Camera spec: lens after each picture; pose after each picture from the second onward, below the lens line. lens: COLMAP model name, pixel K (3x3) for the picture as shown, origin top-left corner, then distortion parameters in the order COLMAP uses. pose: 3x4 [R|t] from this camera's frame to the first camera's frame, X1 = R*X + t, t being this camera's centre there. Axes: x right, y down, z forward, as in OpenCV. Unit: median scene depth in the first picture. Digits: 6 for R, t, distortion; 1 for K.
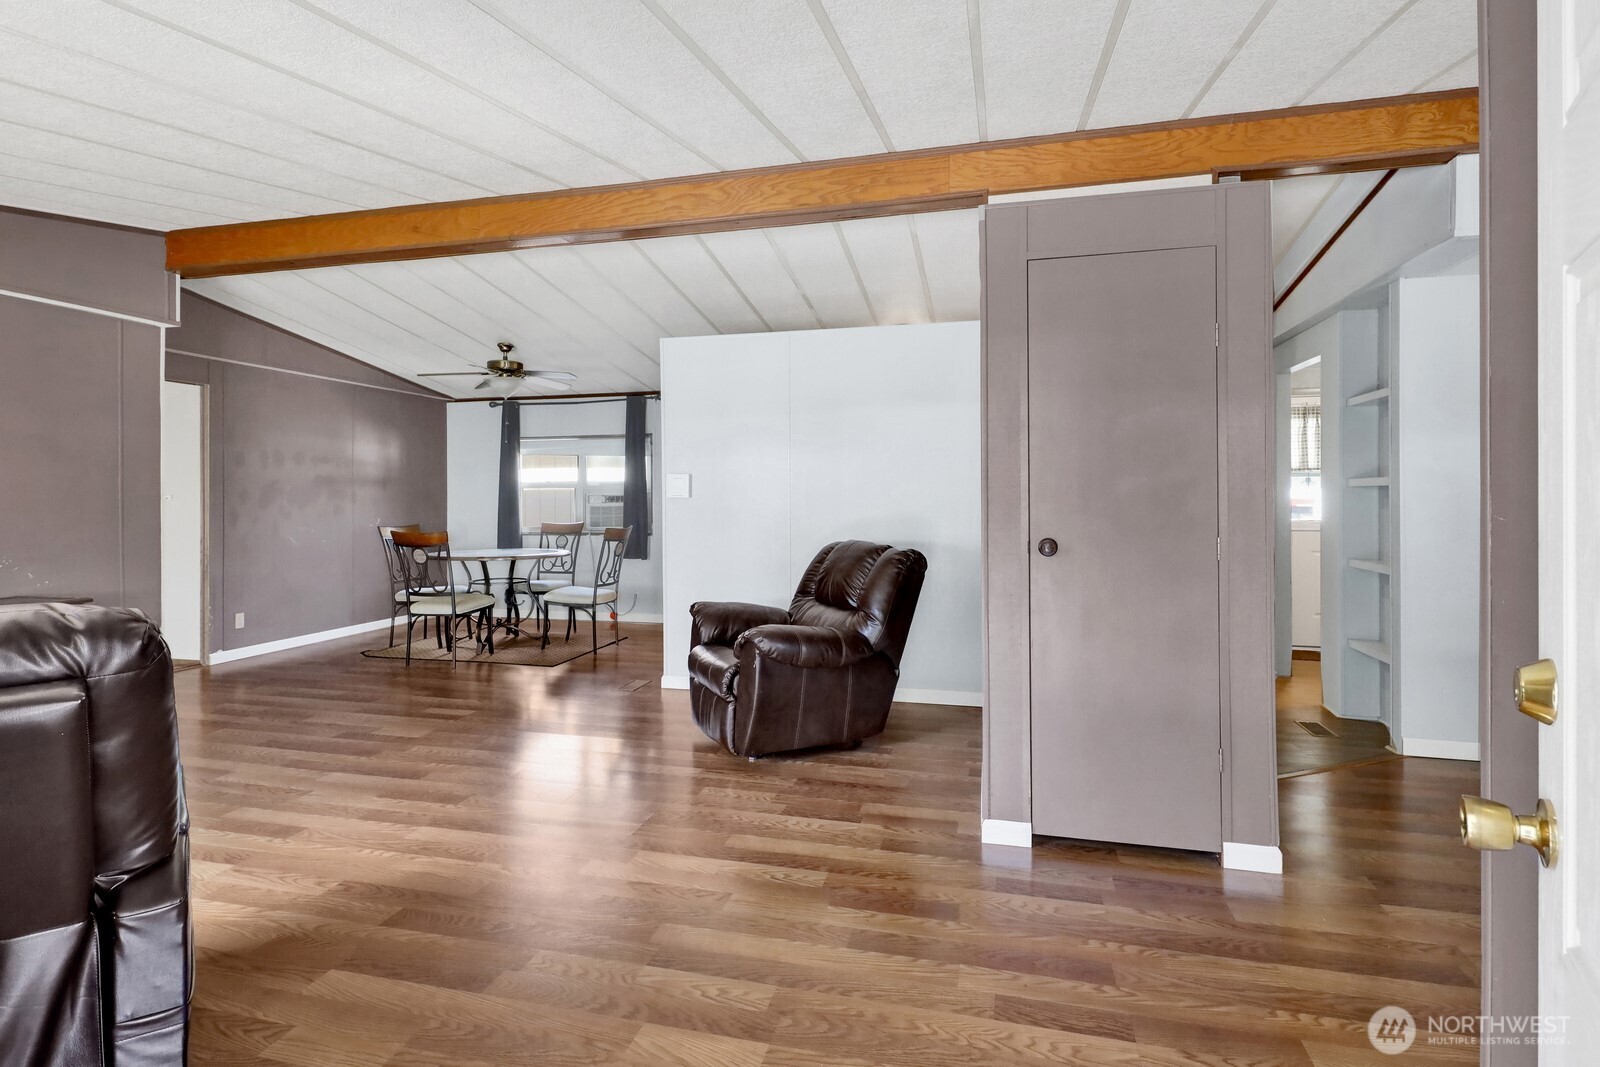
lens RADIAL K [[793.5, 0, 810.0], [0, 793.5, 498.2], [0, 0, 1]] dist [0.014533, -0.007045]
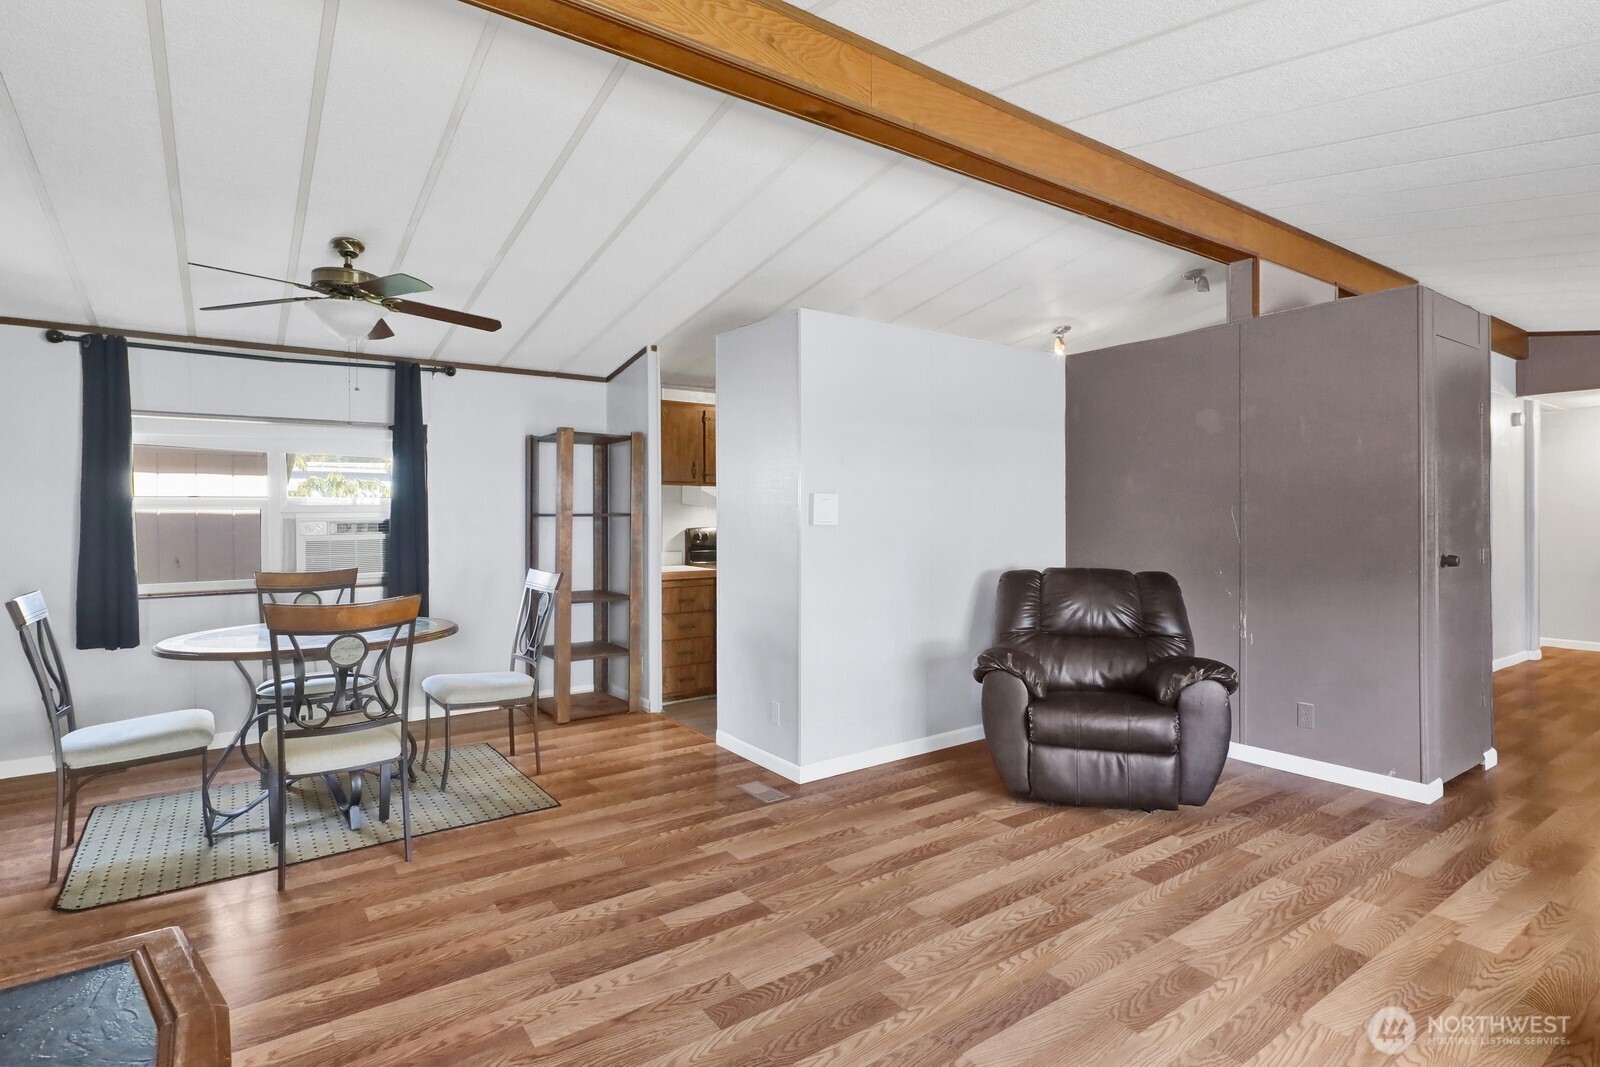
lens RADIAL K [[793.5, 0, 813.4], [0, 793.5, 535.7], [0, 0, 1]] dist [0.014533, -0.007045]
pose [[0.643296, -0.020477, 0.765343, -0.732809], [0.002640, 0.999696, 0.024528, -0.010648], [-0.765613, -0.013759, 0.643155, 0.510087]]
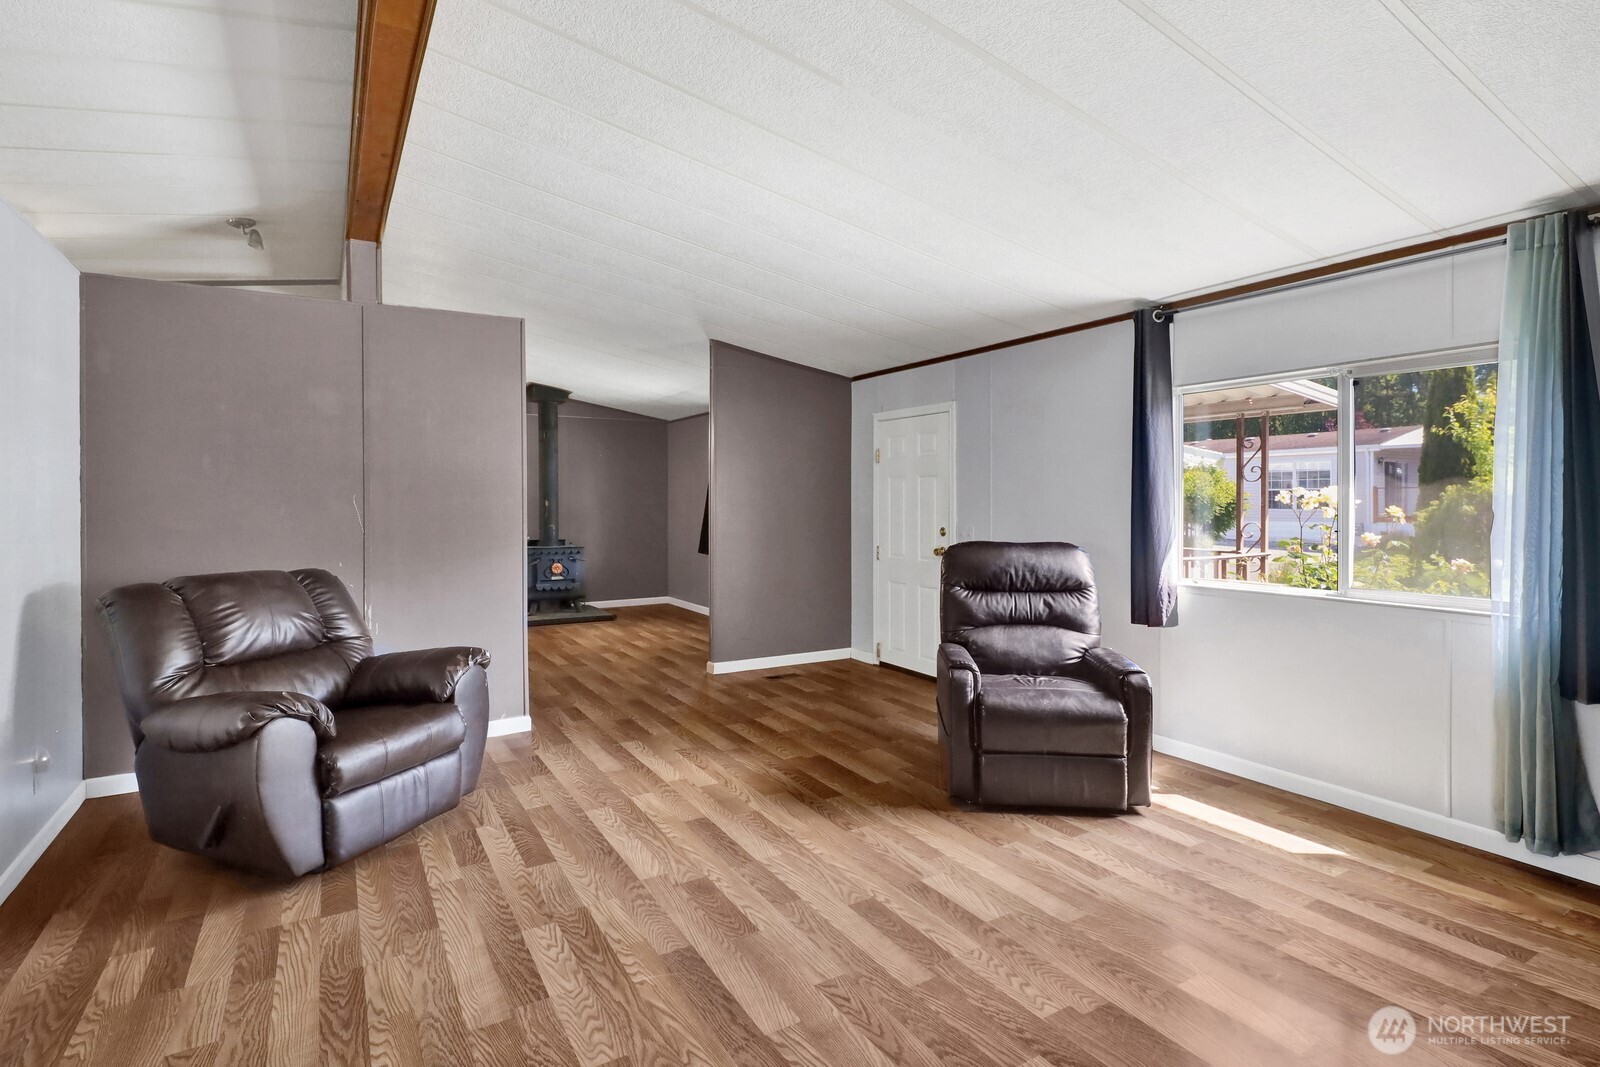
lens RADIAL K [[793.5, 0, 794.0], [0, 793.5, 501.7], [0, 0, 1]] dist [0.014533, -0.007045]
pose [[-0.702348, 0.003065, 0.711827, -0.683086], [0.007095, 0.999971, 0.002695, -0.008581], [-0.711798, 0.006943, -0.702349, 0.936679]]
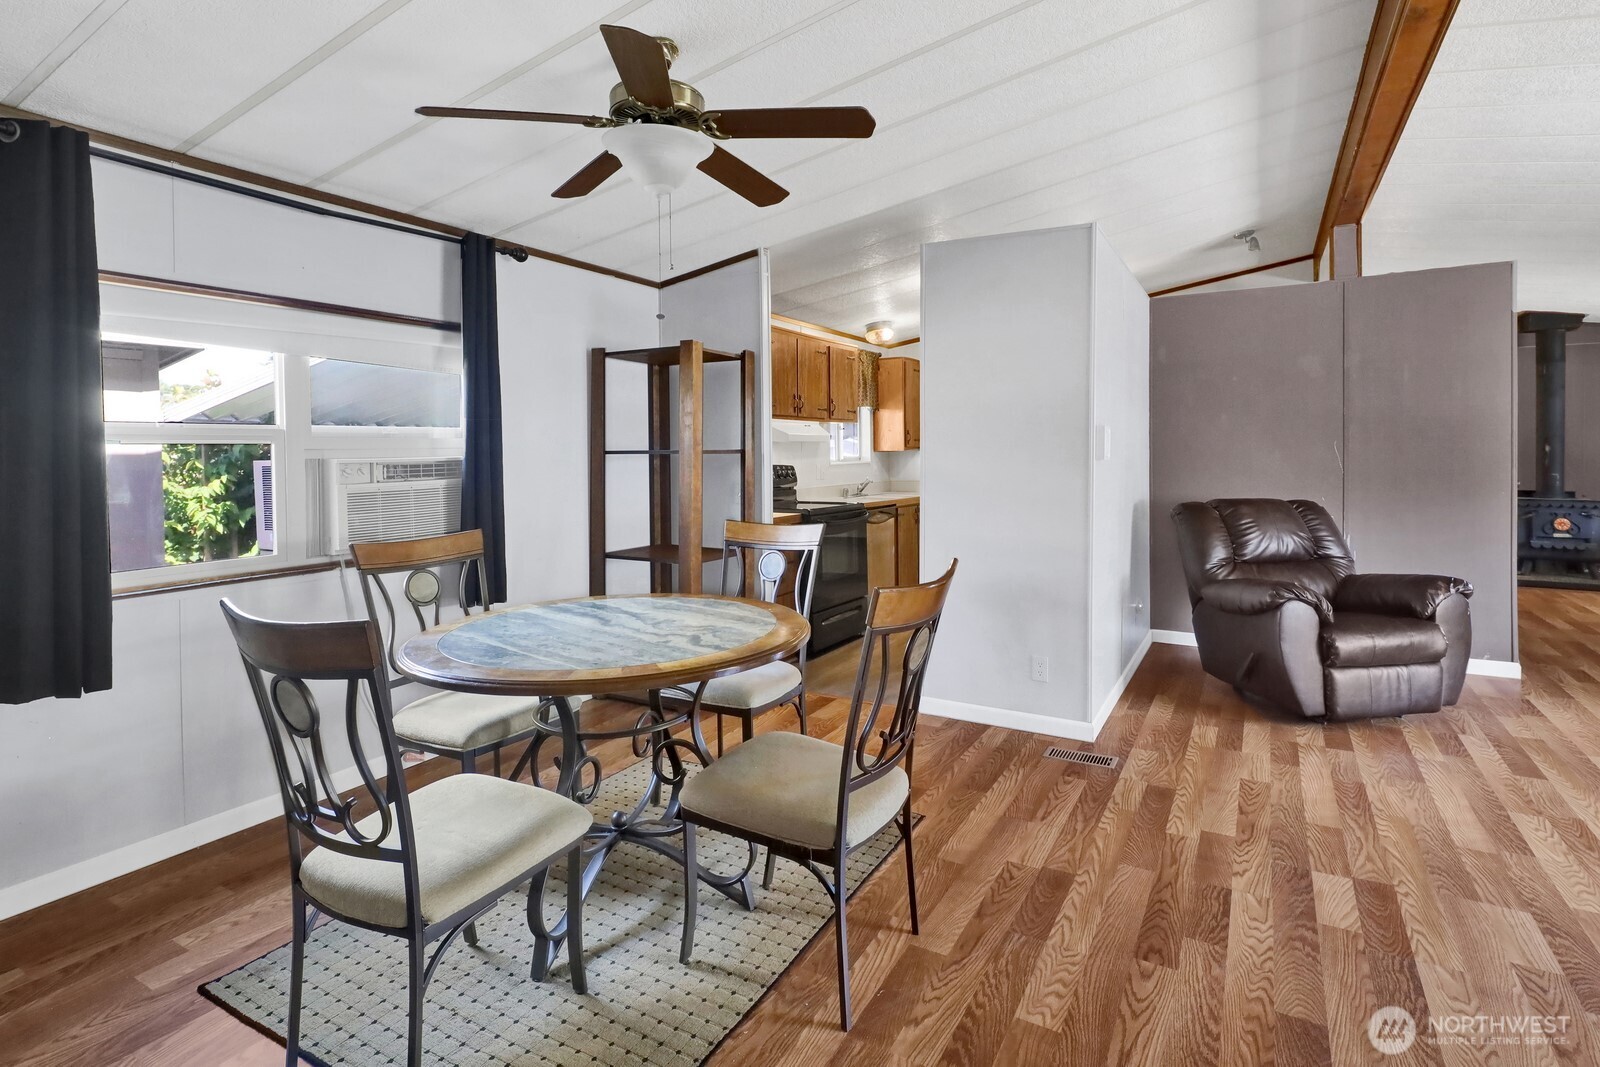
lens RADIAL K [[793.5, 0, 814.5], [0, 793.5, 462.6], [0, 0, 1]] dist [0.014533, -0.007045]
pose [[0.264990, -0.013420, 0.964158, -0.886972], [0.010293, 0.999886, 0.011089, -0.008575], [-0.964196, 0.006985, 0.265097, 1.034284]]
